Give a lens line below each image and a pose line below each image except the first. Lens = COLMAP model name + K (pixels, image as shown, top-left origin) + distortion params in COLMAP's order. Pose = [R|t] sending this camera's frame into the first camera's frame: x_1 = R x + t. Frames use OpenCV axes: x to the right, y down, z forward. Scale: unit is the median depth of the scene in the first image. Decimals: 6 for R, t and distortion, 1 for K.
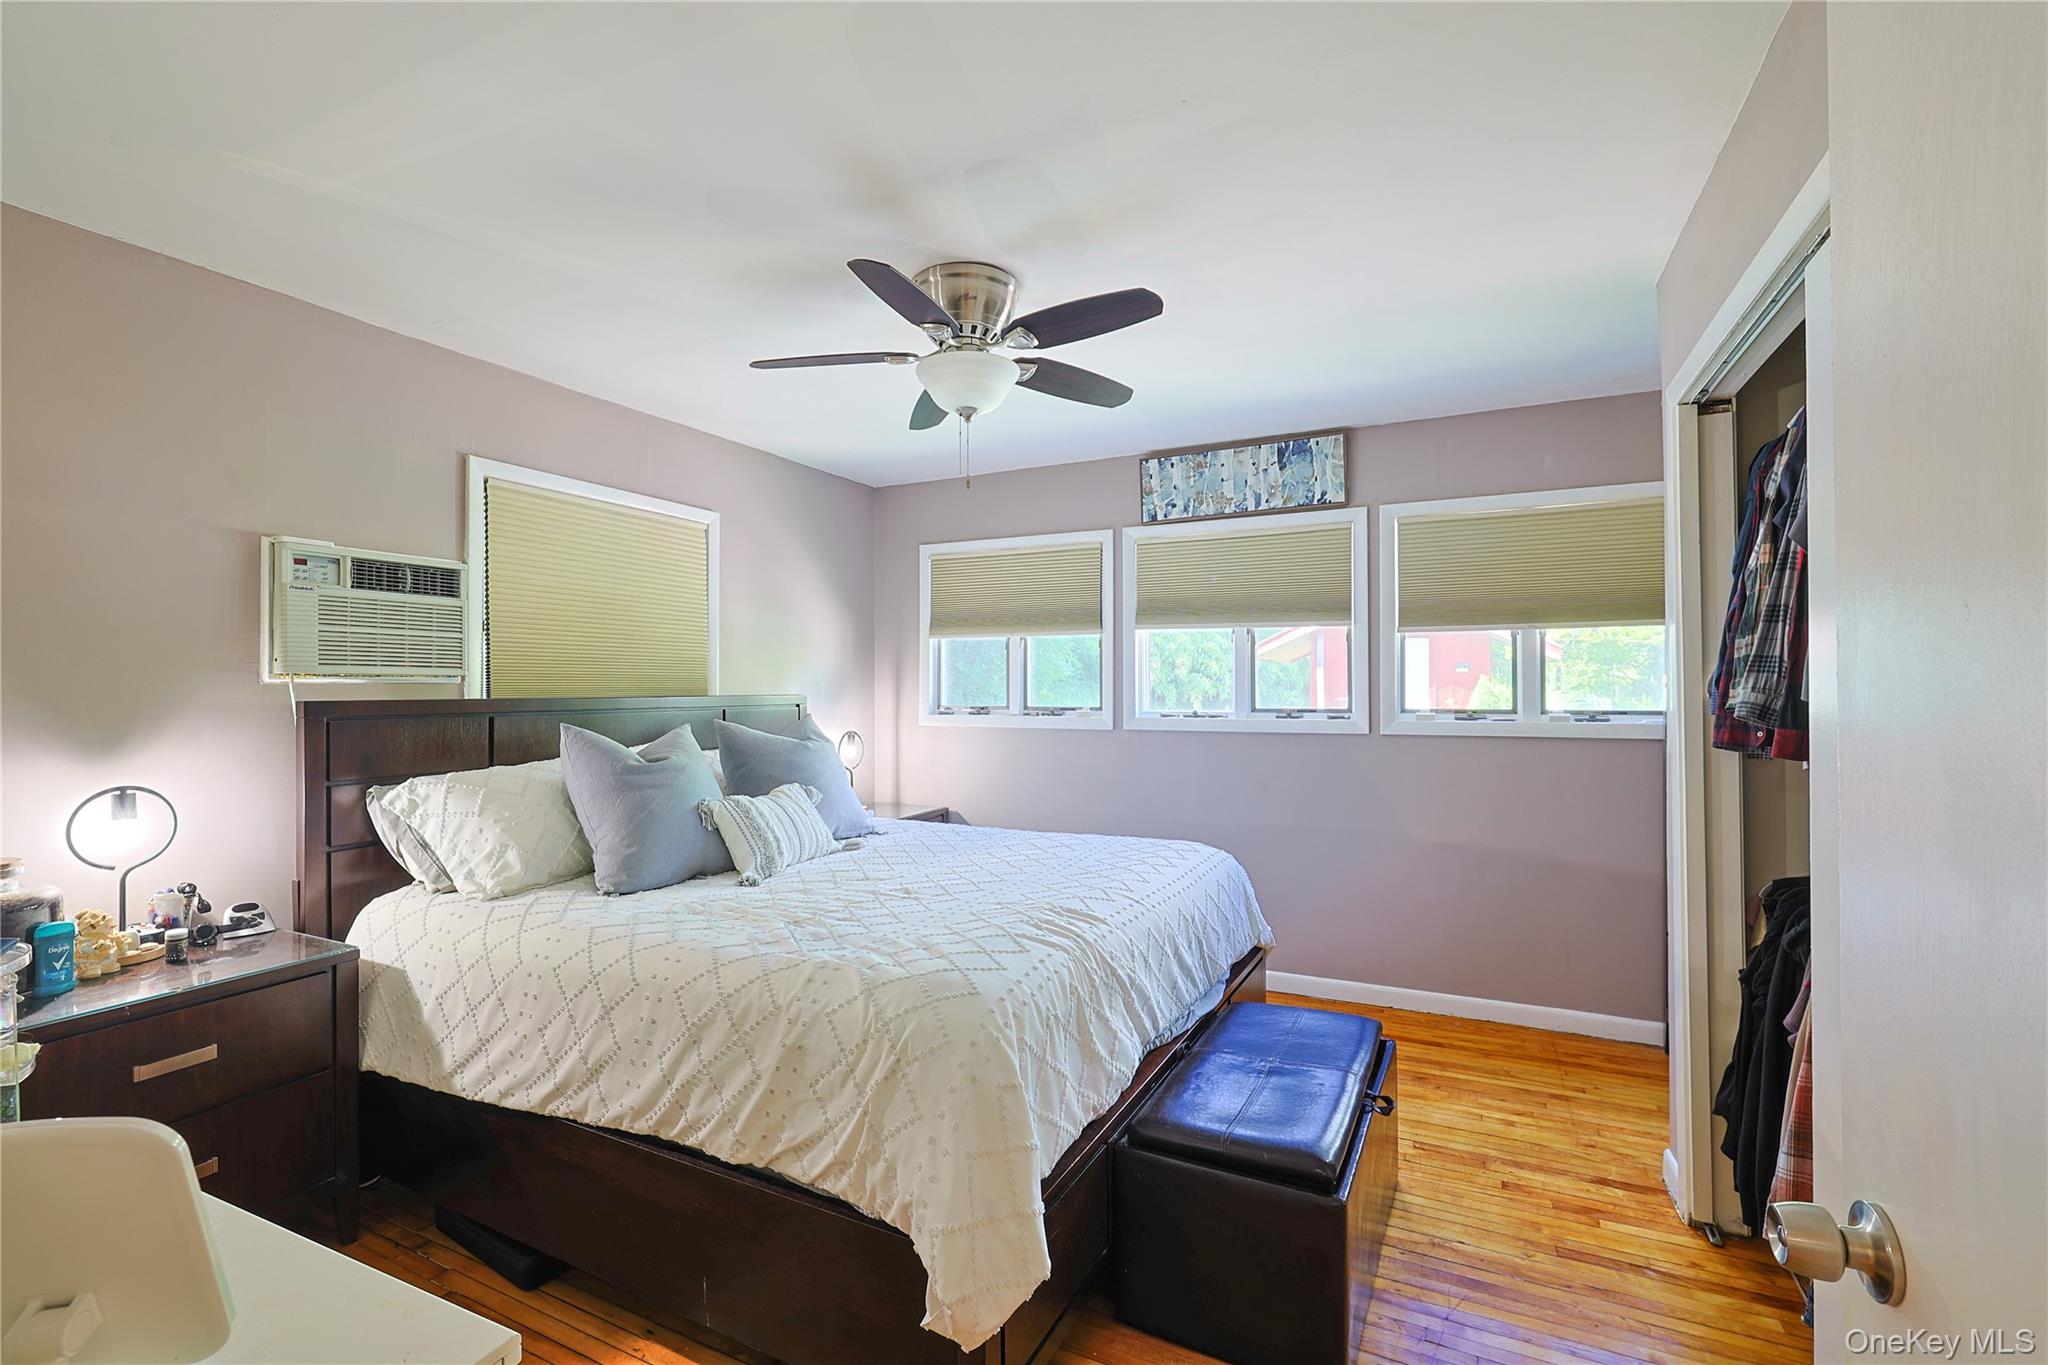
lens RADIAL K [[899.0, 0, 1022.1], [0, 899.0, 683.6], [0, 0, 1]] dist [-0.004621, -0.000652]
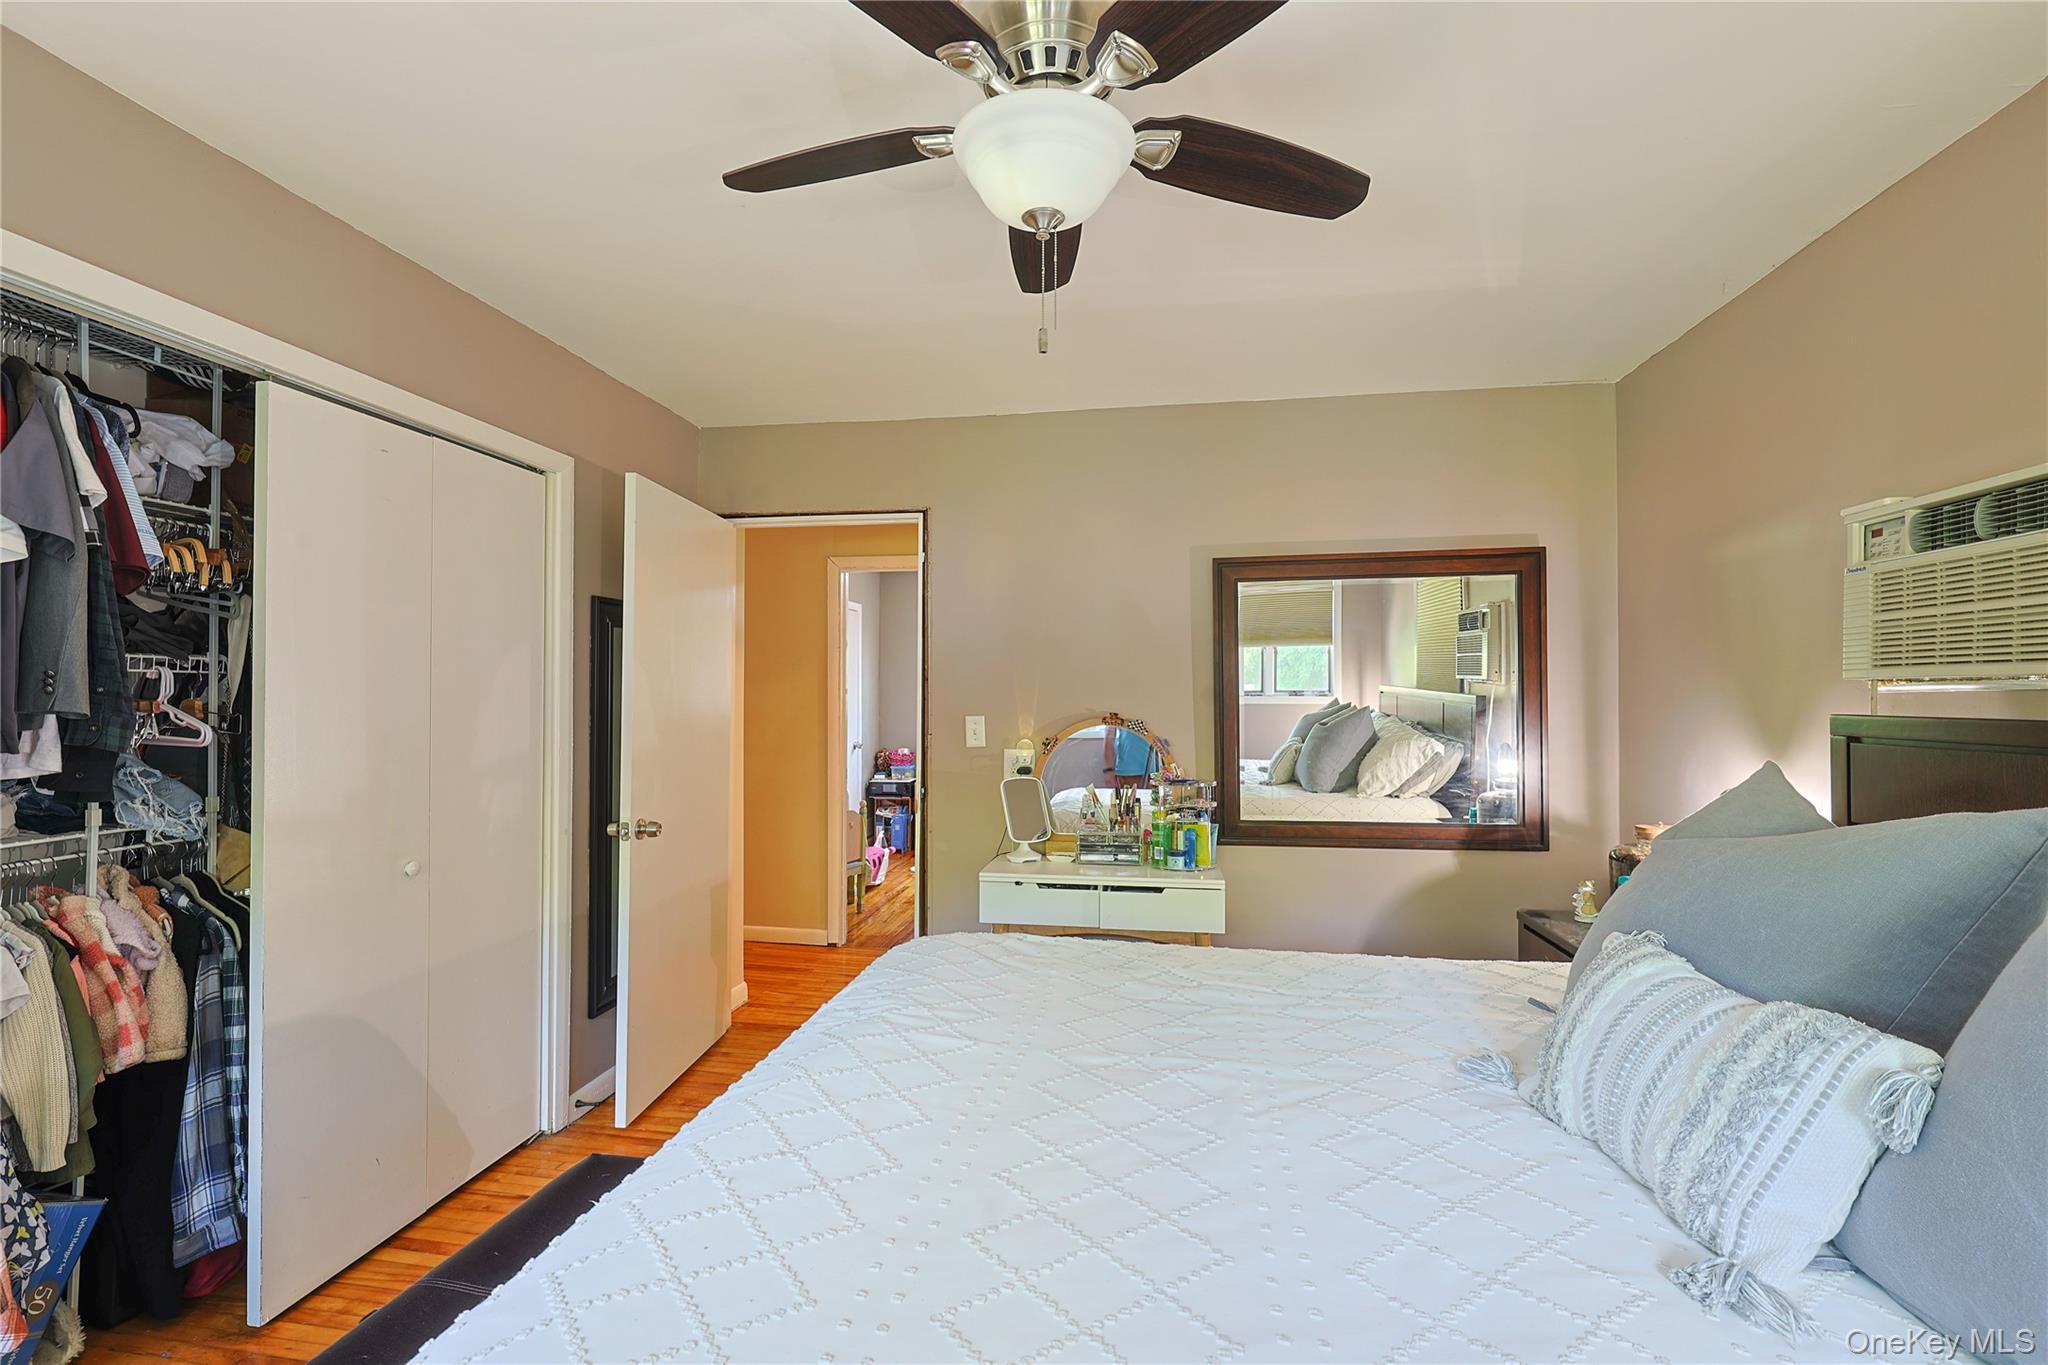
lens RADIAL K [[899.0, 0, 1023.5], [0, 899.0, 686.1], [0, 0, 1]] dist [-0.004621, -0.000652]
pose [[-0.958077, -0.002914, -0.286496, 0.101575], [0.001771, 0.999869, -0.016094, 0.005300], [0.286506, -0.015927, -0.957946, 1.447486]]
